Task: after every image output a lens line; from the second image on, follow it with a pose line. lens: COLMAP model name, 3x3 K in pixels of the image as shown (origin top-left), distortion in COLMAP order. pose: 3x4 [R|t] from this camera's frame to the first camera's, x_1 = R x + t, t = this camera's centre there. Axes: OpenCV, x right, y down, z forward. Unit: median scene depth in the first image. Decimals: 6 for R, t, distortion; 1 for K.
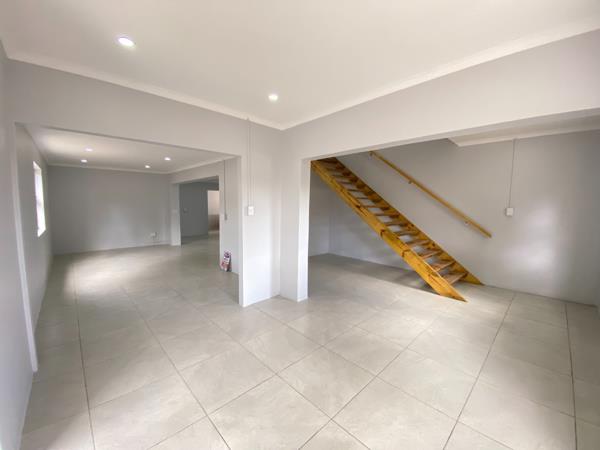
lens RADIAL K [[243.6, 0, 300.0], [0, 243.6, 225.0], [0, 0, 1]] dist [0.028215, -0.023127]
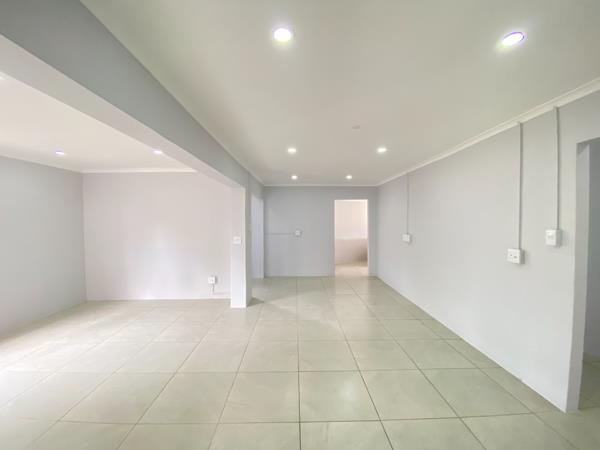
lens RADIAL K [[243.6, 0, 300.0], [0, 243.6, 225.0], [0, 0, 1]] dist [0.028215, -0.023127]
pose [[0.740476, -0.002155, -0.672080, -0.071498], [-0.041206, 0.997968, -0.048599, -0.076356], [0.670819, 0.063680, 0.738882, 0.778550]]
